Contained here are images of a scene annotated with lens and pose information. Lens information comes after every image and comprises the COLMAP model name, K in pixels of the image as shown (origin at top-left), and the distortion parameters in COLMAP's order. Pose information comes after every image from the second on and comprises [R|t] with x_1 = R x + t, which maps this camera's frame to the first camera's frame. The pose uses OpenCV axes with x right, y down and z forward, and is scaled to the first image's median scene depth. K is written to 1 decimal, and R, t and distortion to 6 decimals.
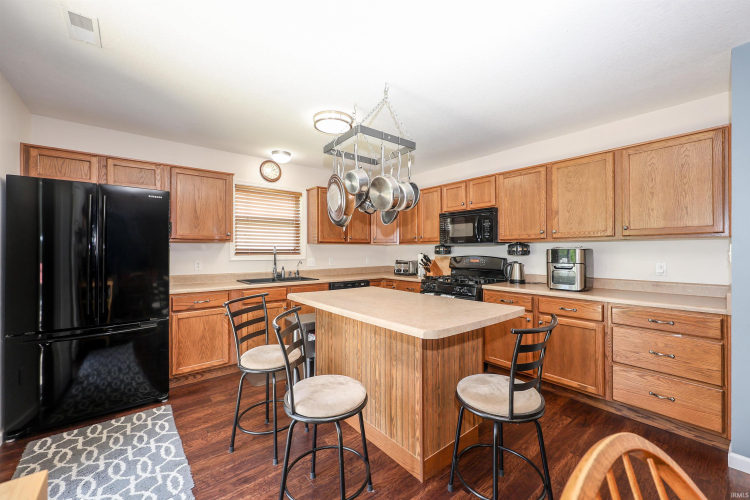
lens RADIAL K [[306.1, 0, 374.3], [0, 306.1, 248.3], [0, 0, 1]] dist [0.001218, 0.000647]
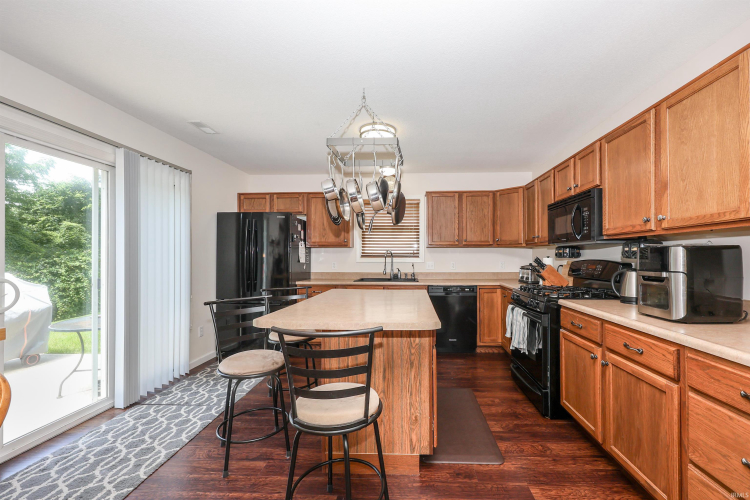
lens RADIAL K [[306.1, 0, 399.4], [0, 306.1, 255.1], [0, 0, 1]] dist [0.001218, 0.000647]
pose [[0.750758, -0.001050, -0.660577, 0.626189], [0.001097, 0.999999, -0.000344, 0.017786], [0.660577, -0.000466, 0.750759, 0.238628]]
